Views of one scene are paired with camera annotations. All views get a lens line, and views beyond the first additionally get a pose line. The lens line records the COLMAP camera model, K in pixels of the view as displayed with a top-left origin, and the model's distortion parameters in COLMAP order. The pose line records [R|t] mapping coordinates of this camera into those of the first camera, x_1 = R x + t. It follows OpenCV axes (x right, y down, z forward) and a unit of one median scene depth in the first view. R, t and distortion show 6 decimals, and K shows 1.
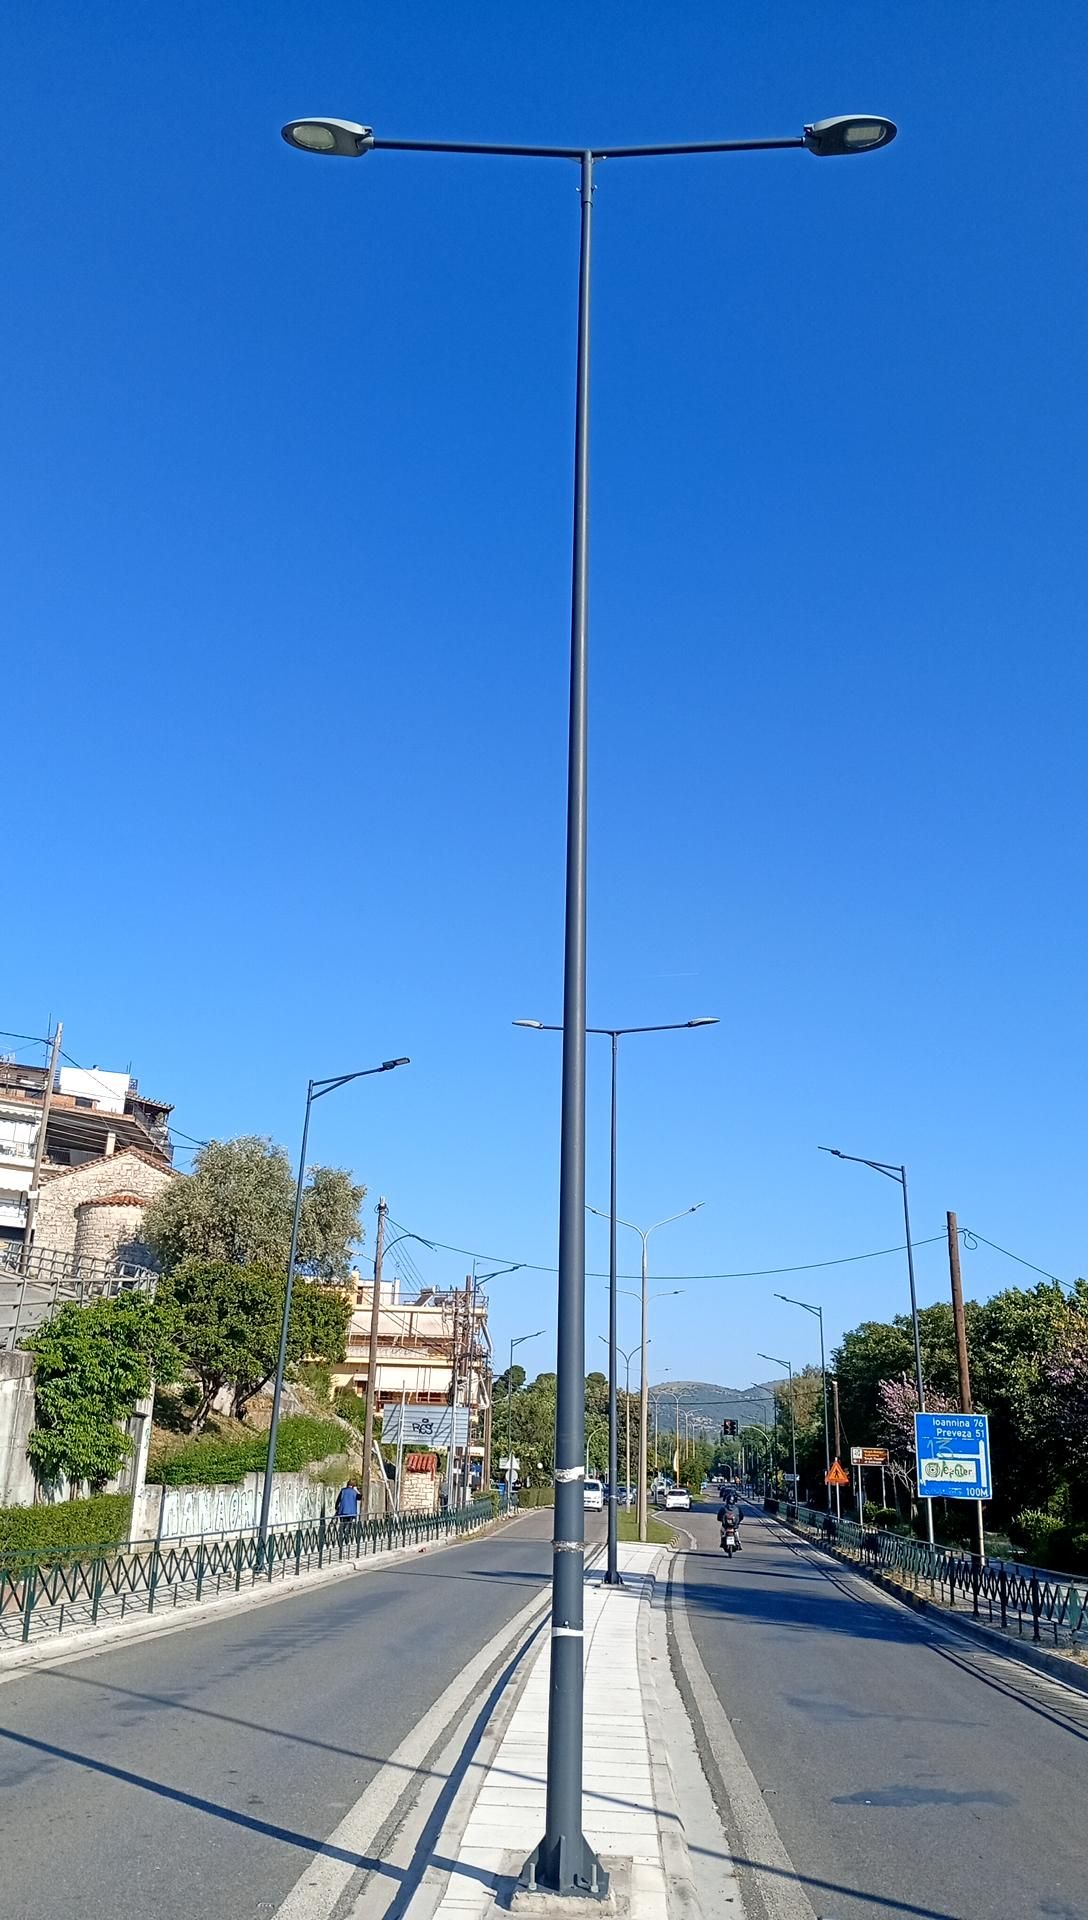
lens RADIAL K [[1406.9, 0, 544.0], [0, 1406.9, 960.0], [0, 0, 1]] dist [0.037931, -0.070878]
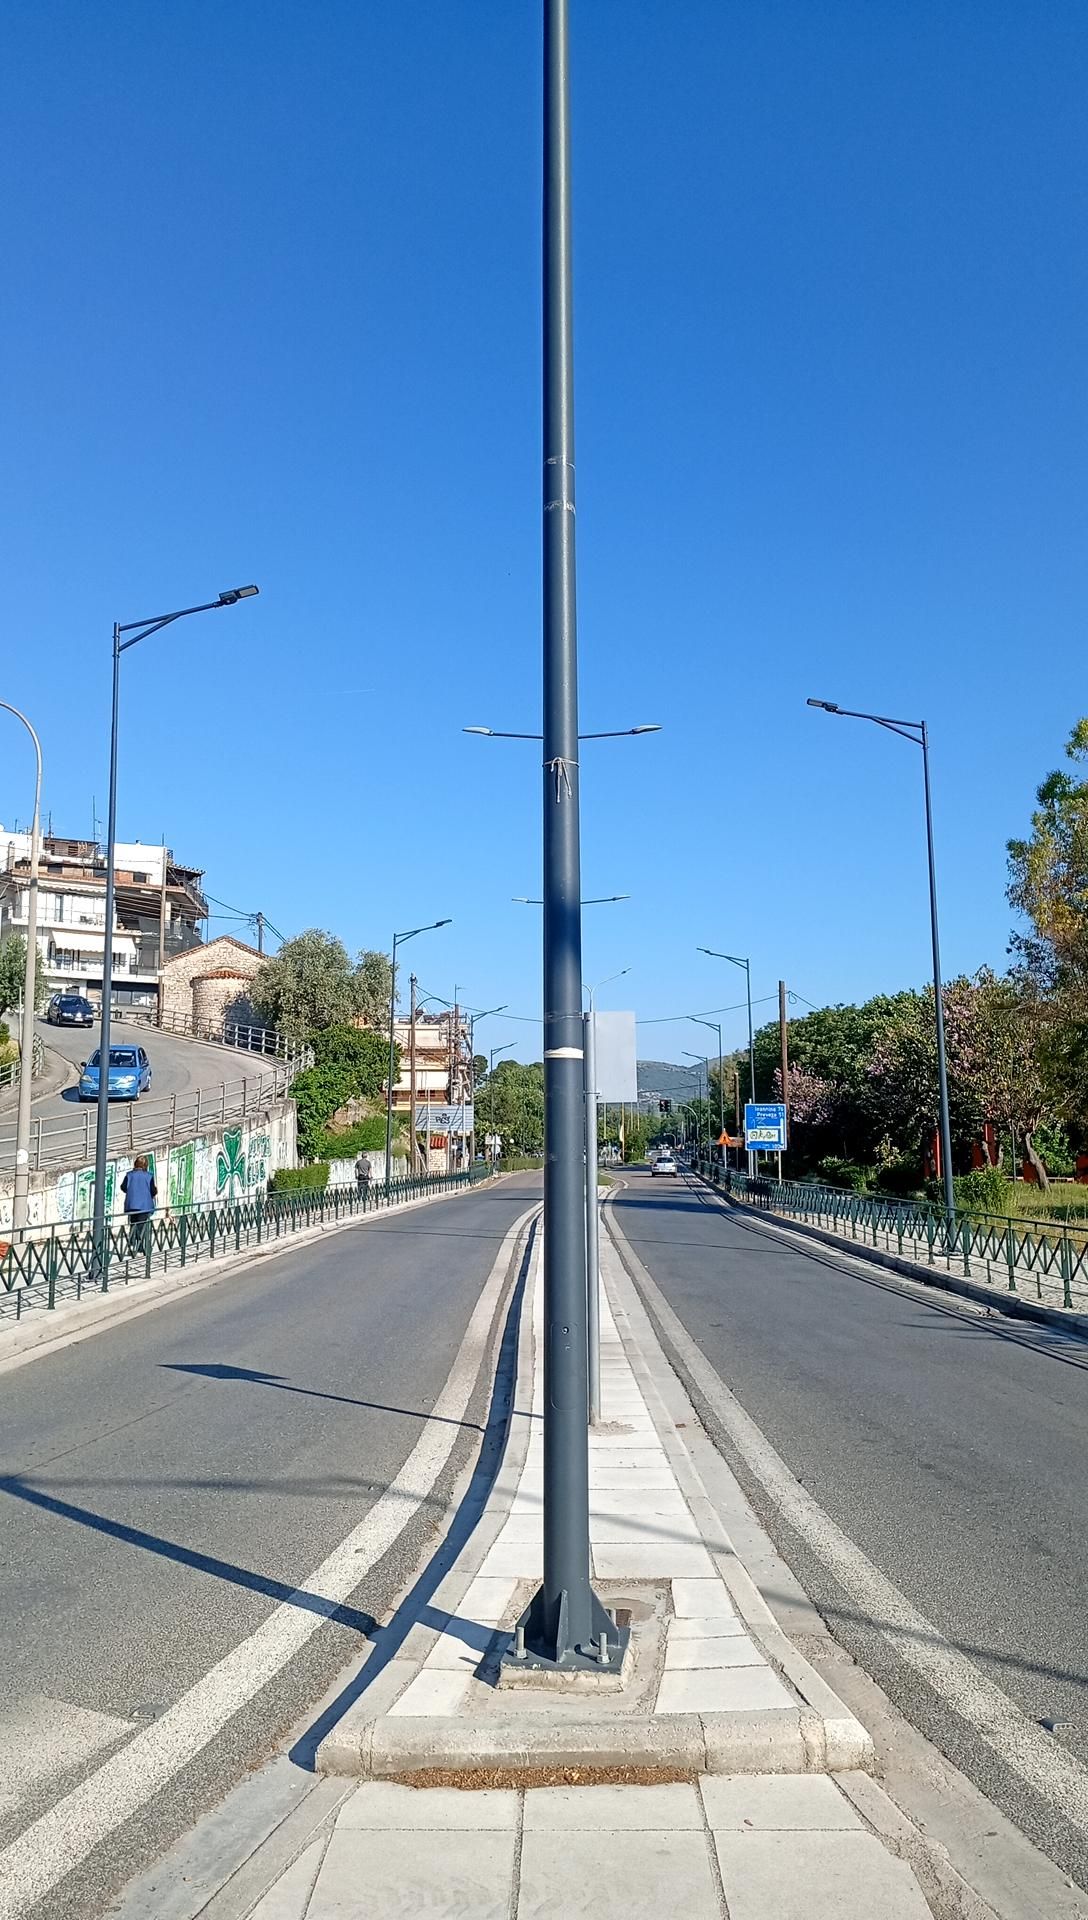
lens RADIAL K [[1490.0, 0, 544.0], [0, 1490.0, 960.0], [0, 0, 1]] dist [0.042467, -0.075483]
pose [[0.998855, -0.031763, 0.035778, -0.031018], [0.023019, 0.974636, 0.222610, -0.170196], [-0.041941, -0.221532, 0.974251, -0.470018]]
